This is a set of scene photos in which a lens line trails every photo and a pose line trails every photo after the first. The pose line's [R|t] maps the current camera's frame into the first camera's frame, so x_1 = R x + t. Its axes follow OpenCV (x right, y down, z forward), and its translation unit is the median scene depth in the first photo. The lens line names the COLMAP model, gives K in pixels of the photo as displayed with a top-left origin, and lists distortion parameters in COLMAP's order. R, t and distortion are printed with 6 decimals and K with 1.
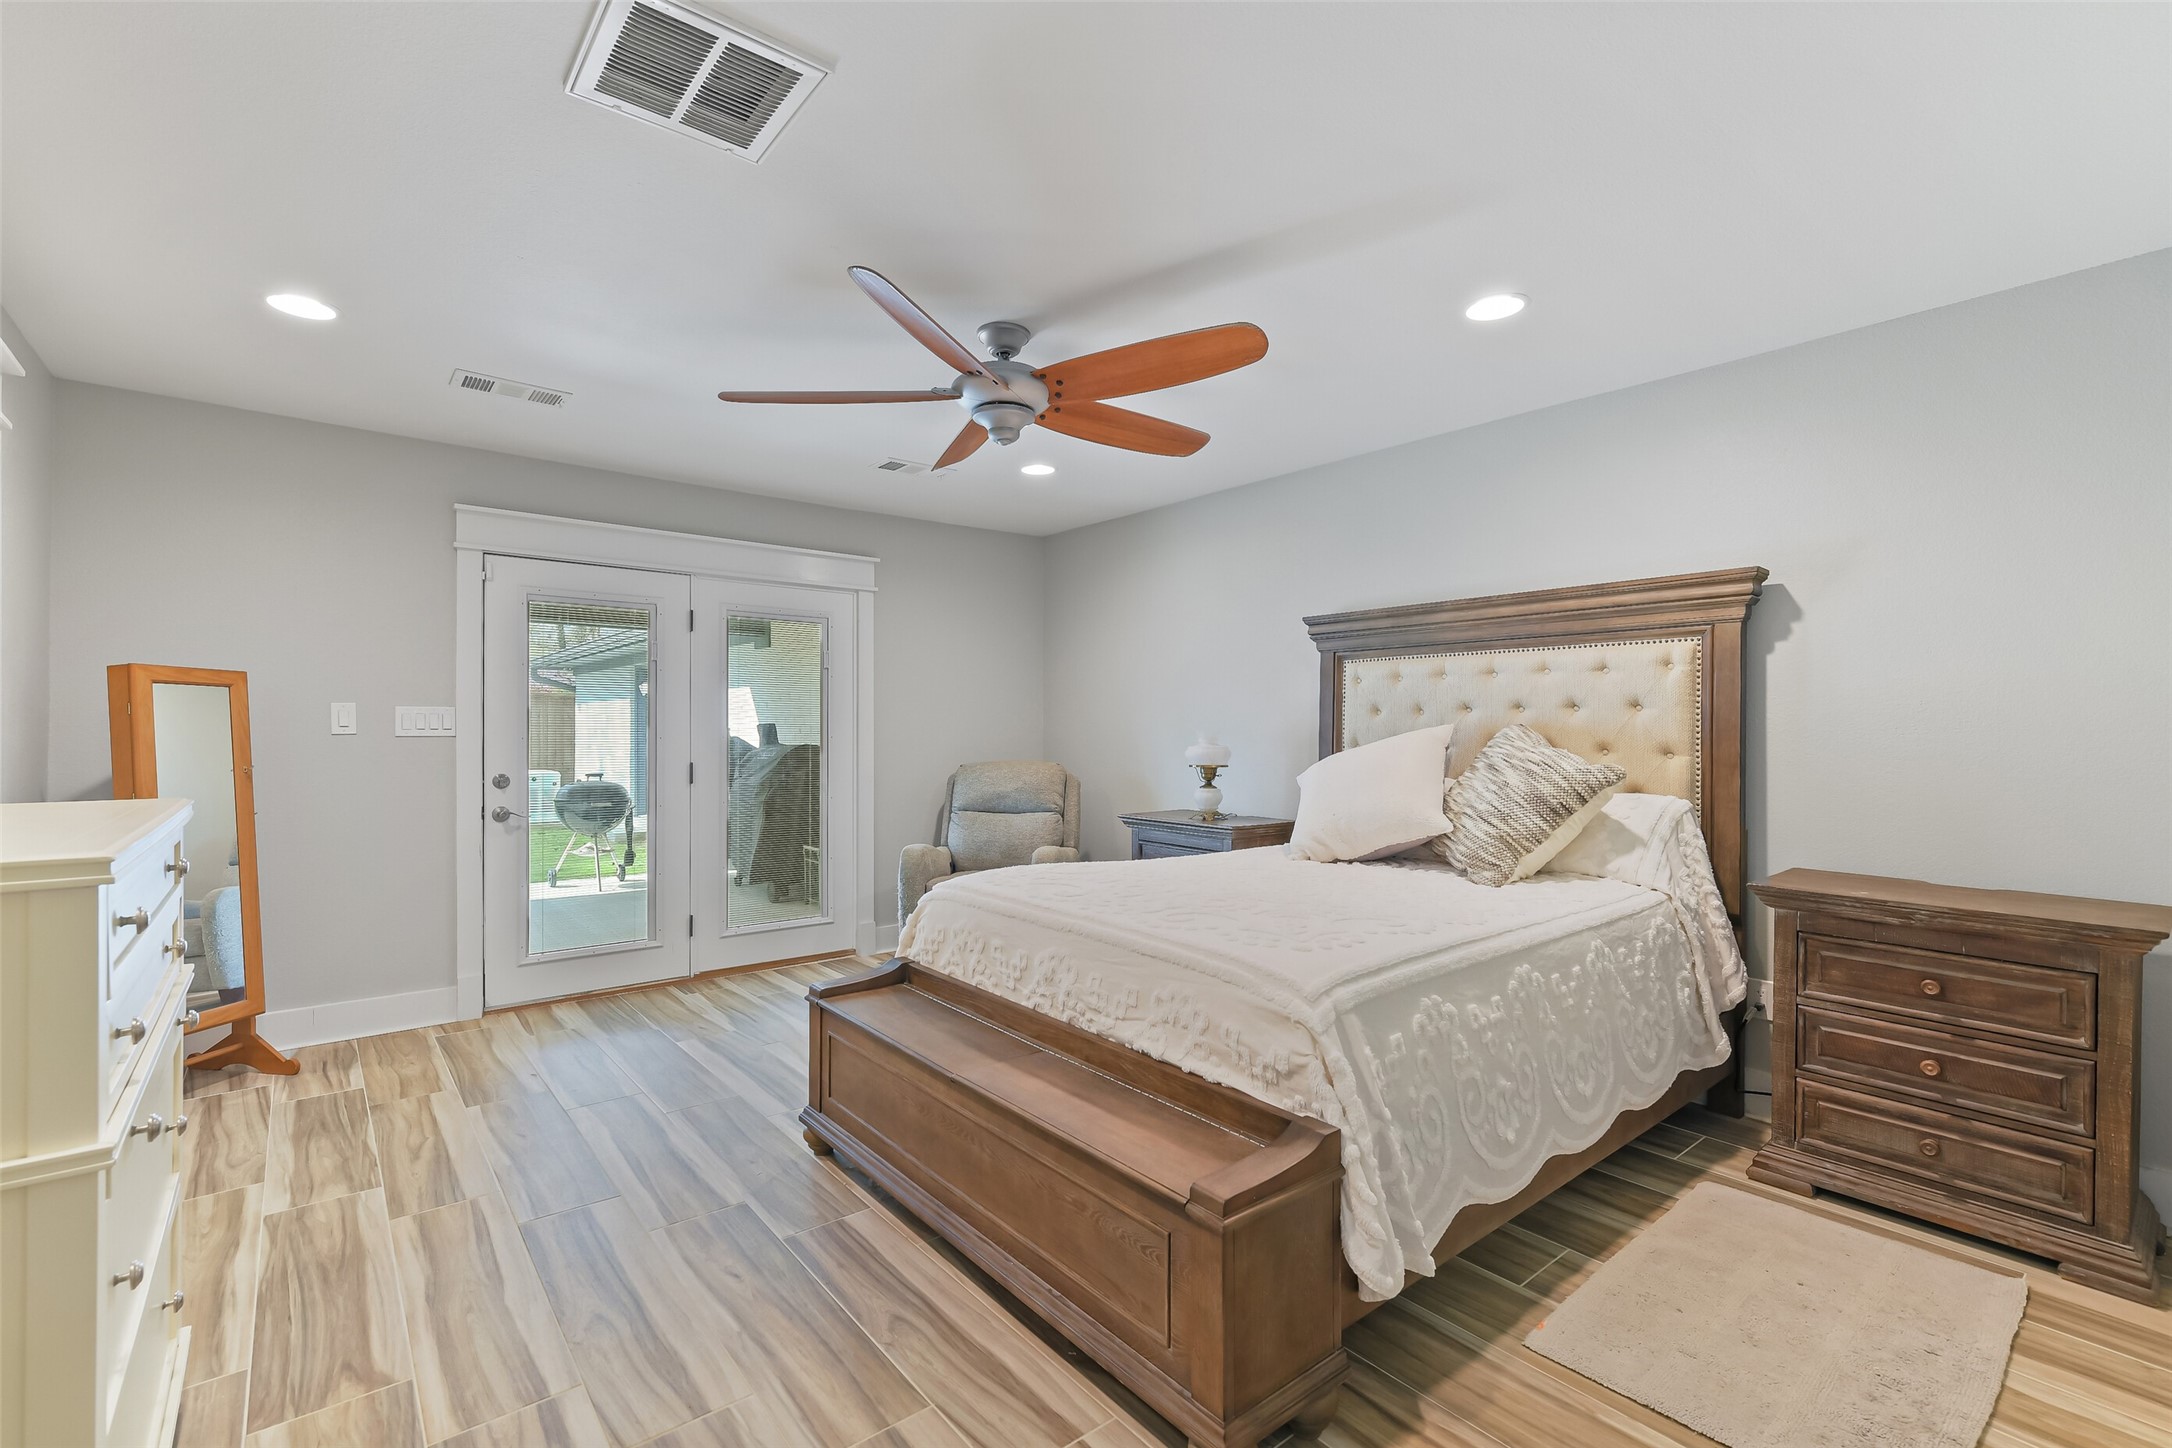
lens RADIAL K [[952.4, 0, 1088.1], [0, 952.4, 723.4], [0, 0, 1]] dist [-0.013120, -0.000565]
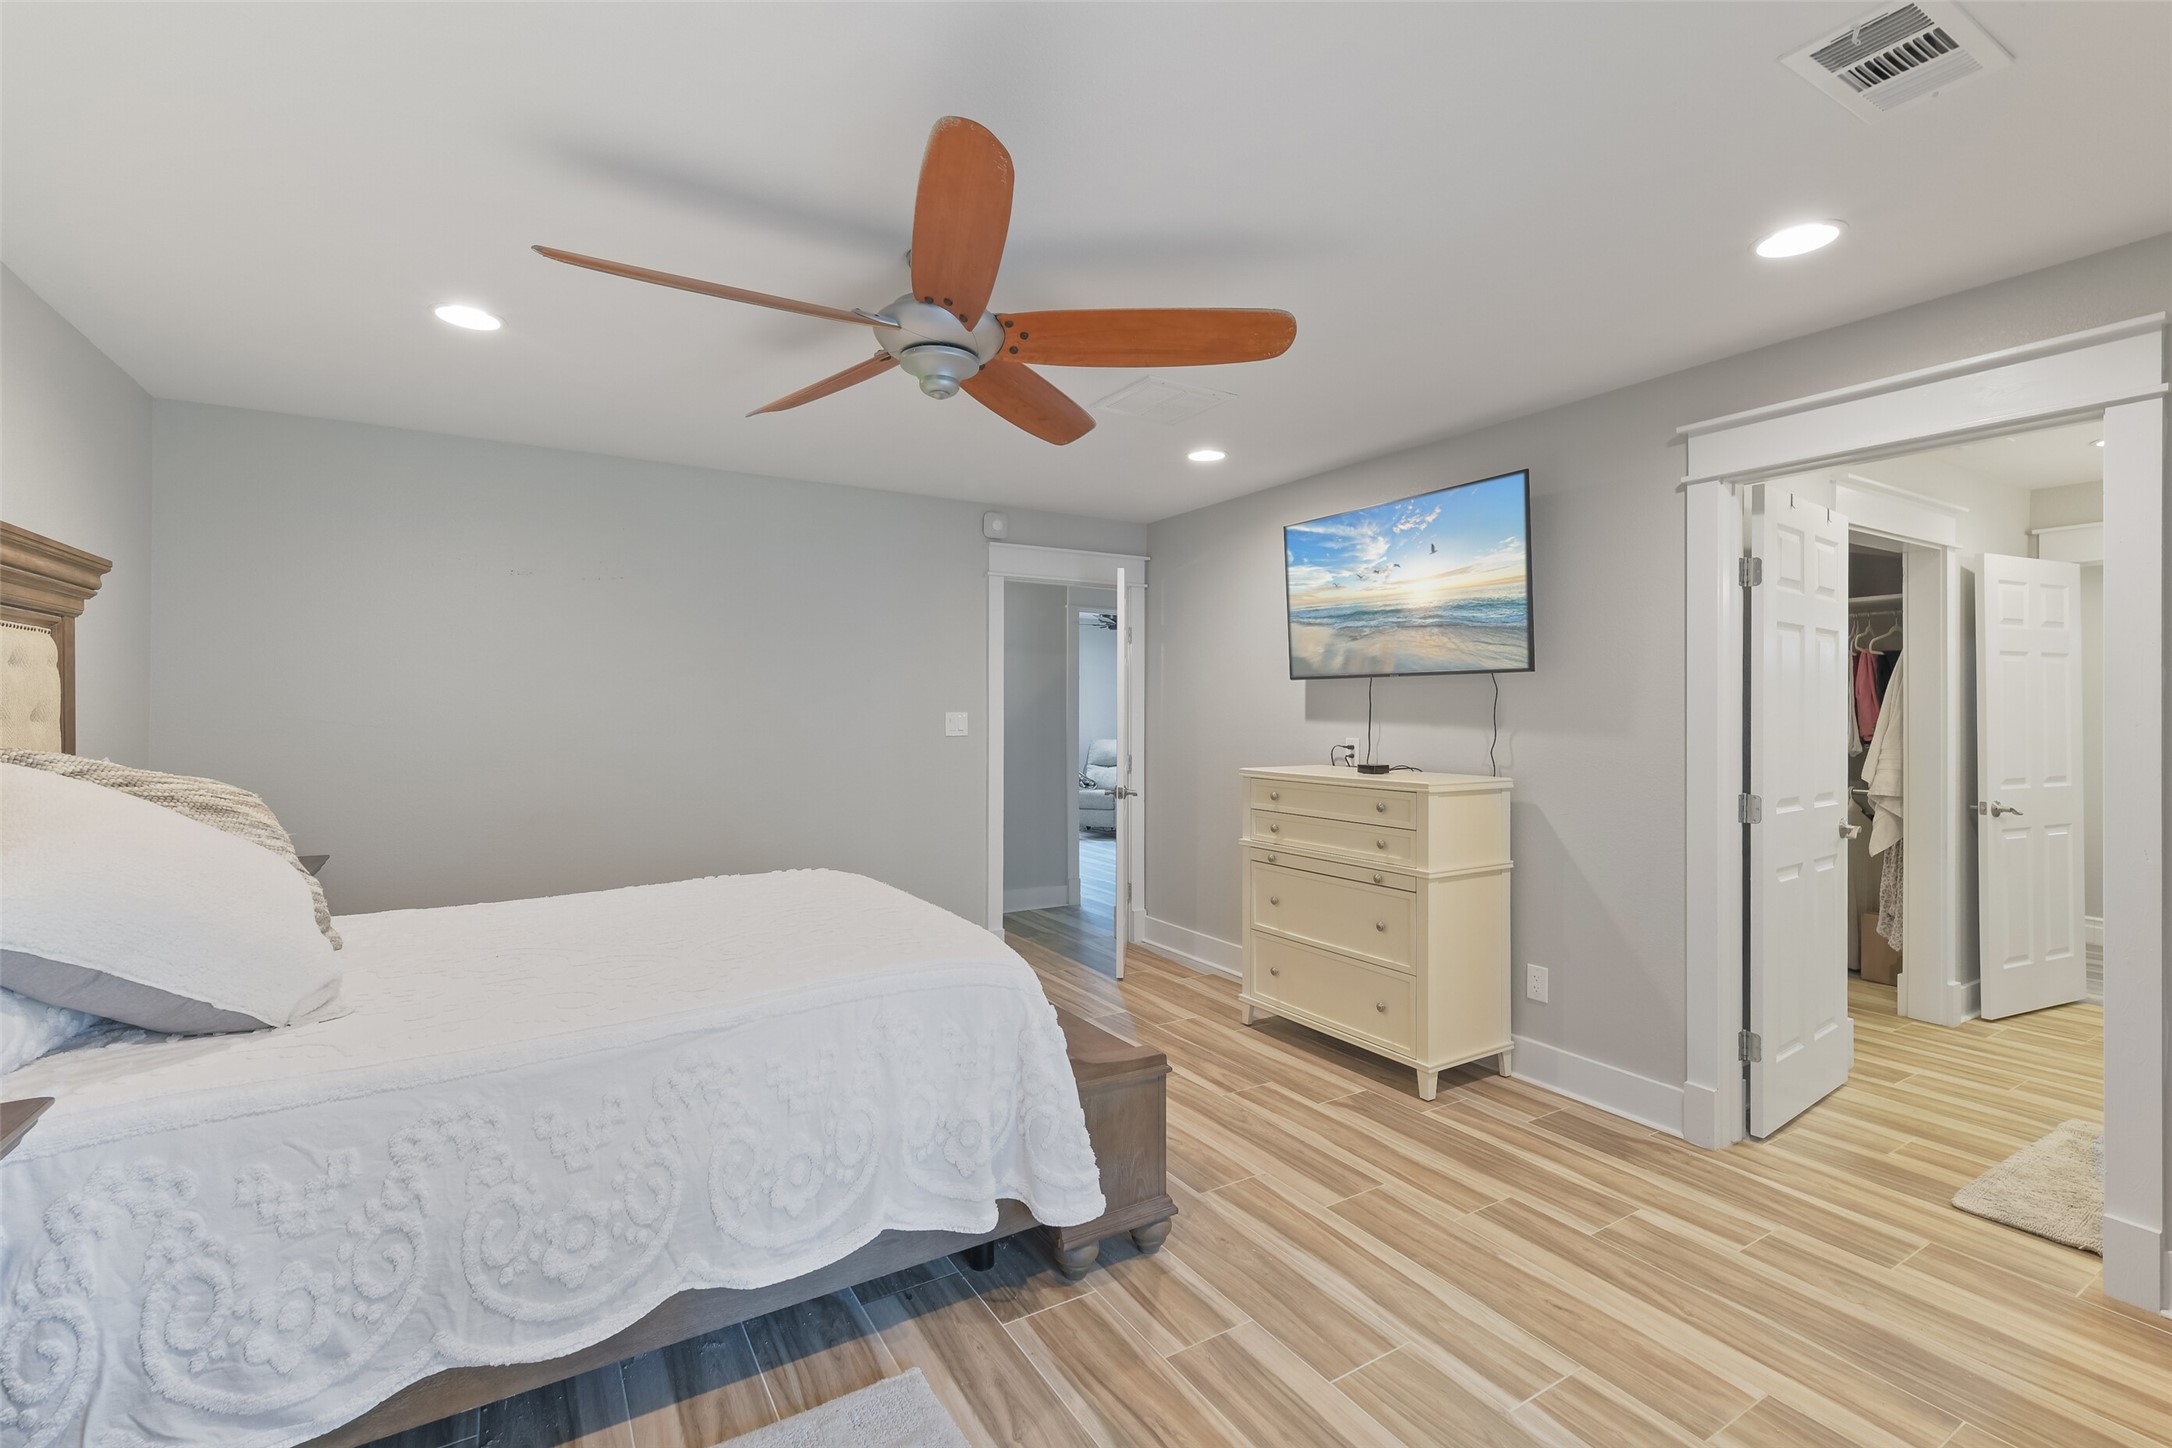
lens RADIAL K [[952.4, 0, 1083.4], [0, 952.4, 716.6], [0, 0, 1]] dist [-0.013120, -0.000565]
pose [[-0.989837, -0.002189, 0.142186, -0.395584], [-0.000769, 0.999949, 0.010040, -0.049715], [-0.142201, 0.009828, -0.989789, 2.149701]]
